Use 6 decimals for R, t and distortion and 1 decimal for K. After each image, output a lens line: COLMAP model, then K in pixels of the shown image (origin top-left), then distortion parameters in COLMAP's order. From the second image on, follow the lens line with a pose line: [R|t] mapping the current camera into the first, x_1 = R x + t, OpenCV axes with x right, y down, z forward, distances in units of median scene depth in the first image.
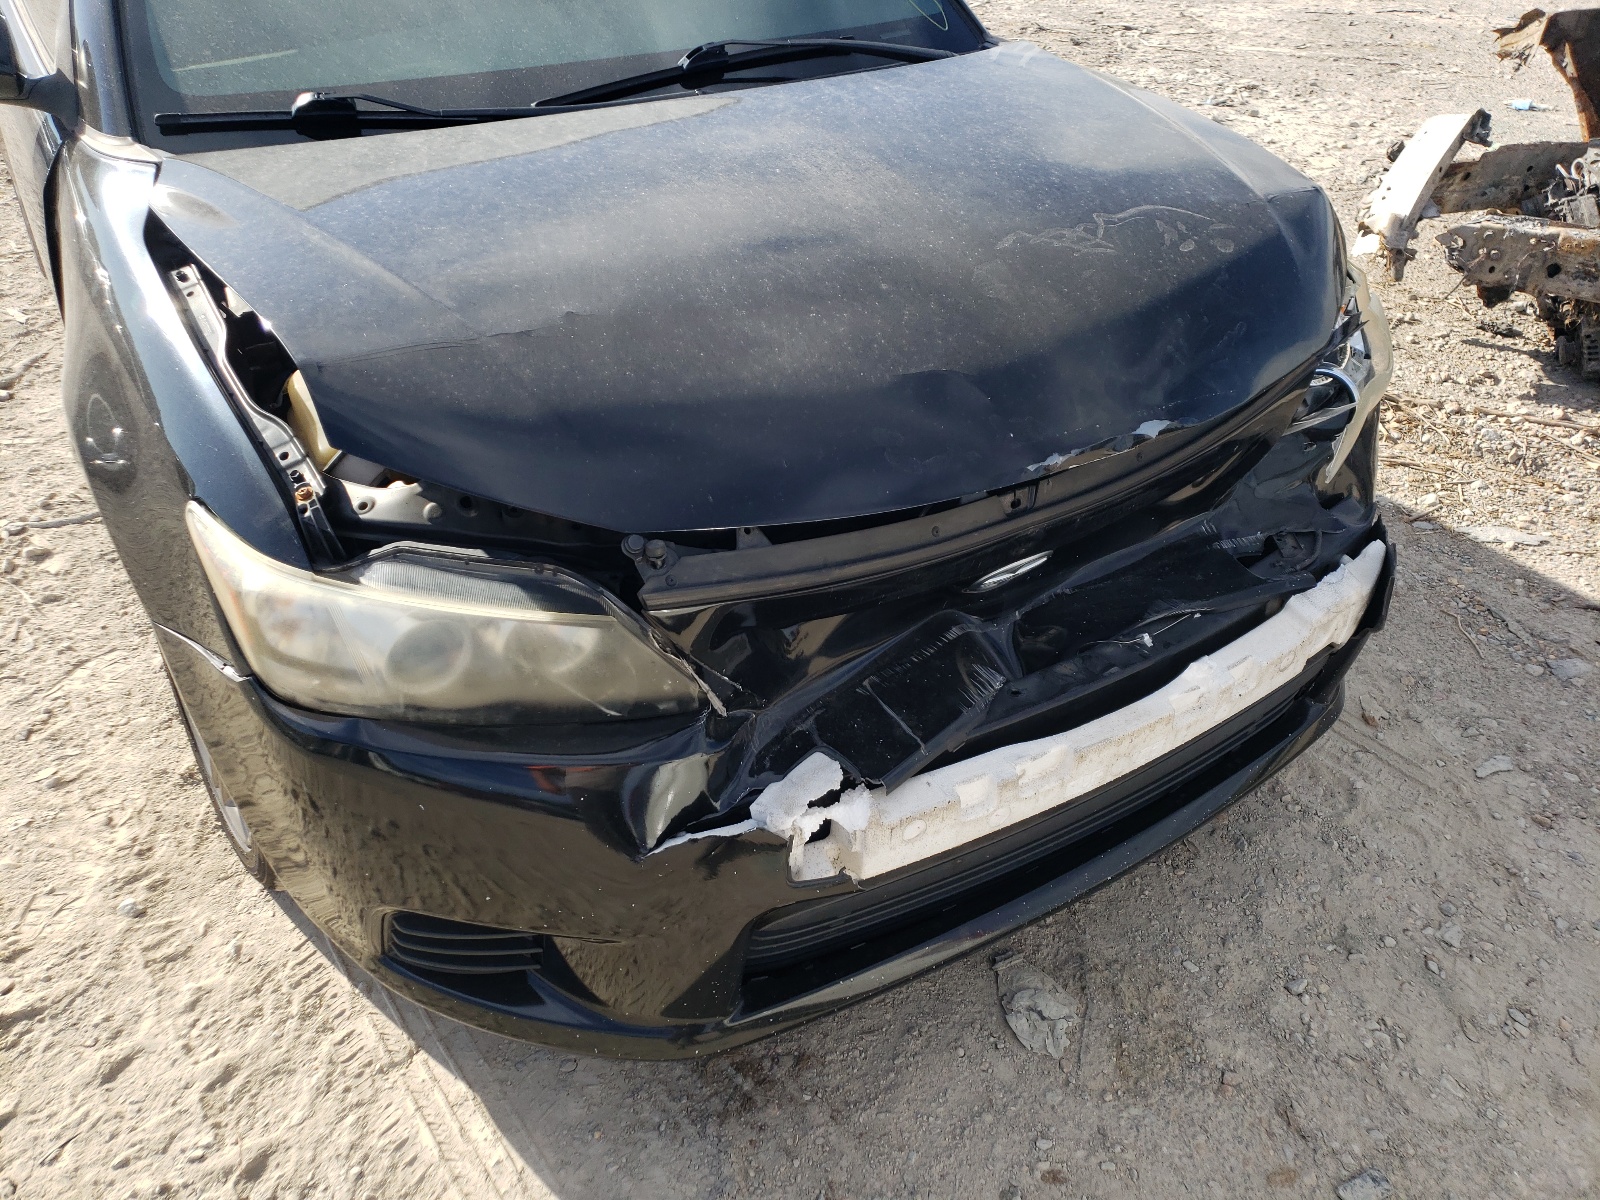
lens RADIAL K [[1273.8, 0, 800.0], [0, 1273.8, 600.0], [0, 0, 1]] dist [0.040402, 0.003847]
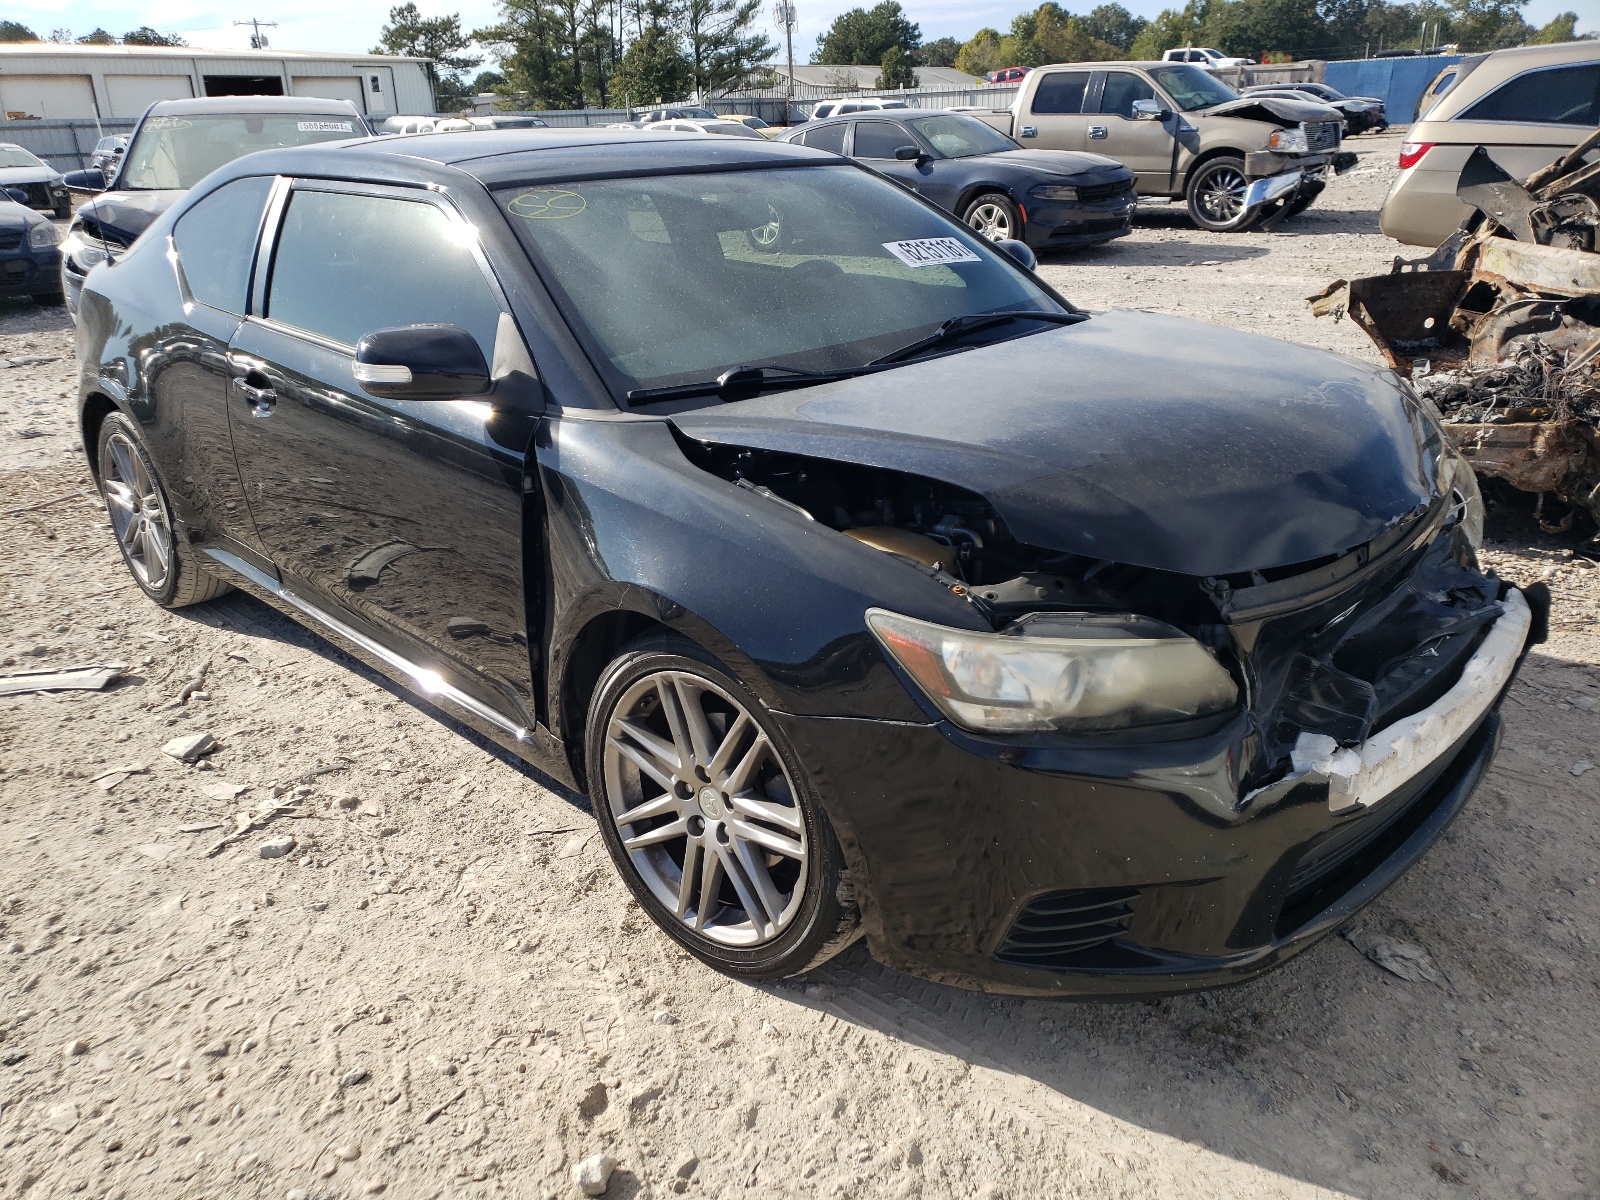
lens RADIAL K [[1273.8, 0, 800.0], [0, 1273.8, 600.0], [0, 0, 1]] dist [0.040402, 0.003847]
pose [[0.974080, -0.119540, 0.192039, -0.600958], [0.161276, 0.962298, -0.219028, 0.152615], [-0.158616, 0.244322, 0.956633, -0.248547]]
